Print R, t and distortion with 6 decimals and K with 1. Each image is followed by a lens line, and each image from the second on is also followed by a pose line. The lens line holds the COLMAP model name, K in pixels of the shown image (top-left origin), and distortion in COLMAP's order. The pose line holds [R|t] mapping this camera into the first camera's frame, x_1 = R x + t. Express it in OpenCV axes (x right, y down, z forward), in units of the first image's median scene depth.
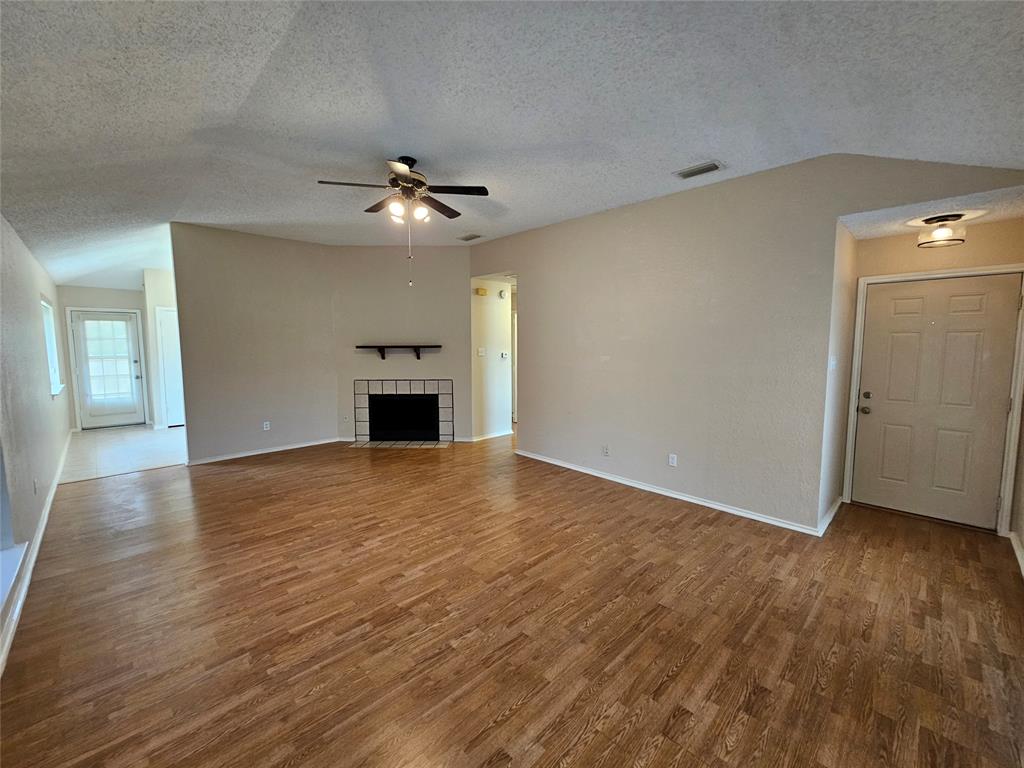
lens RADIAL K [[420.0, 0, 518.8], [0, 420.0, 380.9], [0, 0, 1]] dist [-0.005238, 0.001477]
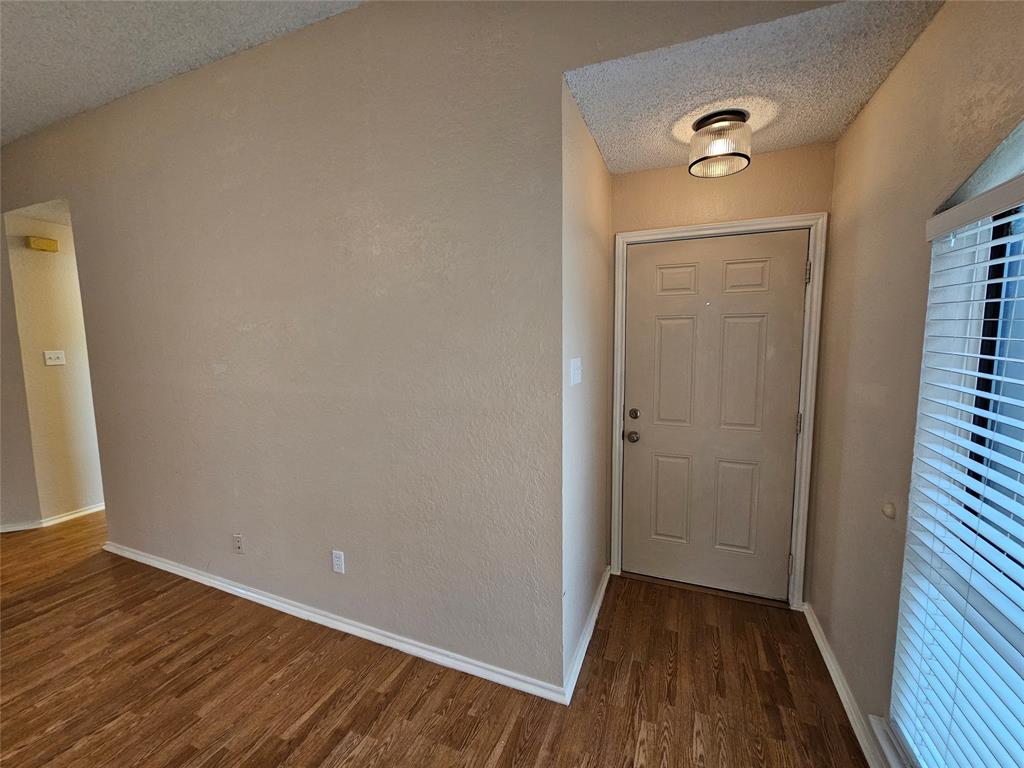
lens RADIAL K [[420.0, 0, 519.0], [0, 420.0, 381.1], [0, 0, 1]] dist [-0.005238, 0.001477]
pose [[0.918162, -0.048292, 0.393252, 0.410945], [0.044095, 0.998833, 0.019706, -0.039519], [-0.393745, -0.000752, 0.919219, 0.466490]]
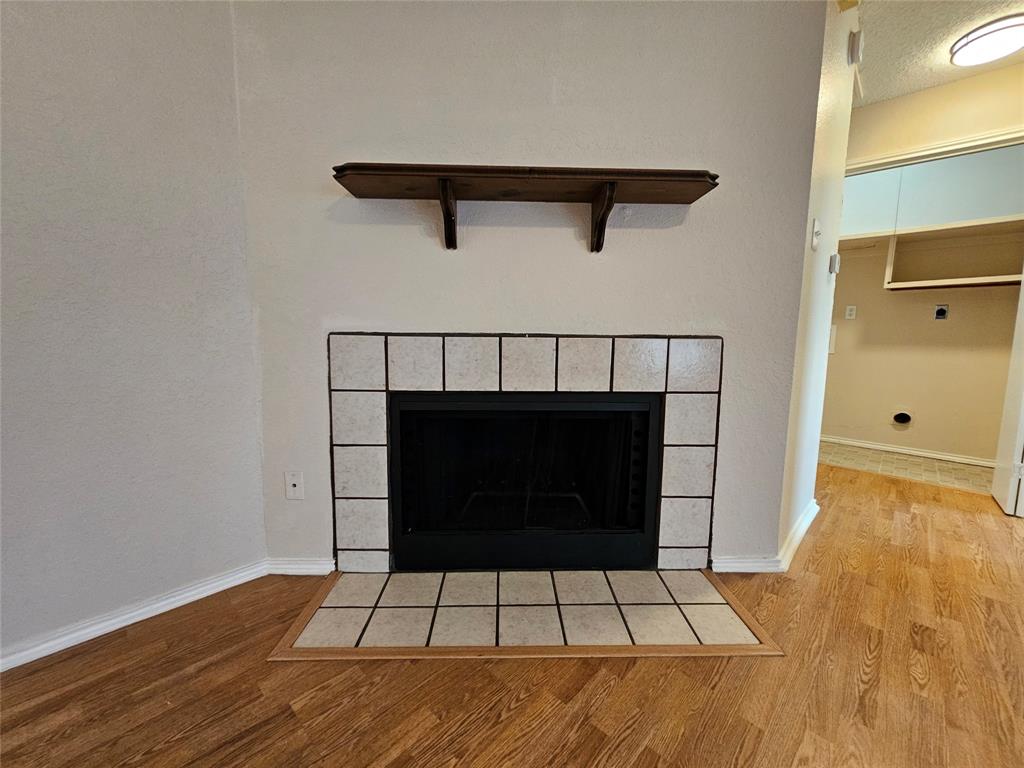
lens RADIAL K [[420.0, 0, 515.4], [0, 420.0, 381.7], [0, 0, 1]] dist [-0.005238, 0.001477]
pose [[0.999520, 0.009480, 0.029511, -0.479552], [-0.010442, 0.999414, 0.032600, 0.028540], [-0.029184, -0.032893, 0.999033, 1.242300]]
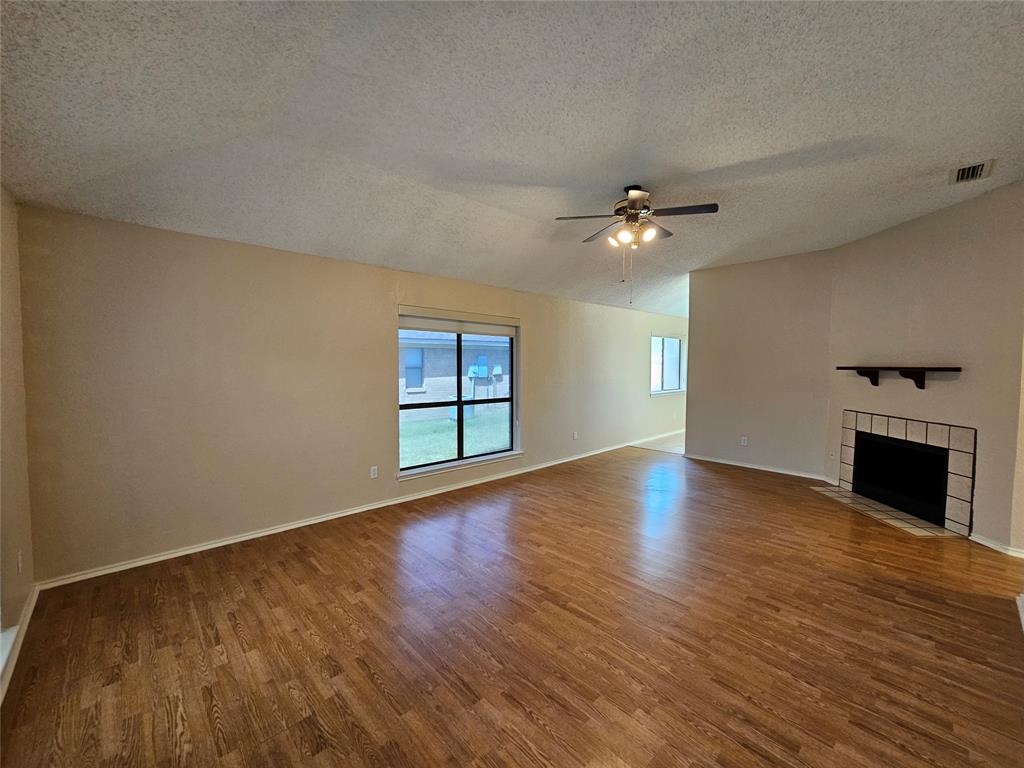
lens RADIAL K [[420.0, 0, 515.6], [0, 420.0, 382.9], [0, 0, 1]] dist [-0.005238, 0.001477]
pose [[-0.024439, 0.049966, -0.998452, 0.679459], [-0.095551, 0.994061, 0.052085, -0.056557], [0.995124, 0.096676, -0.019520, 0.649192]]
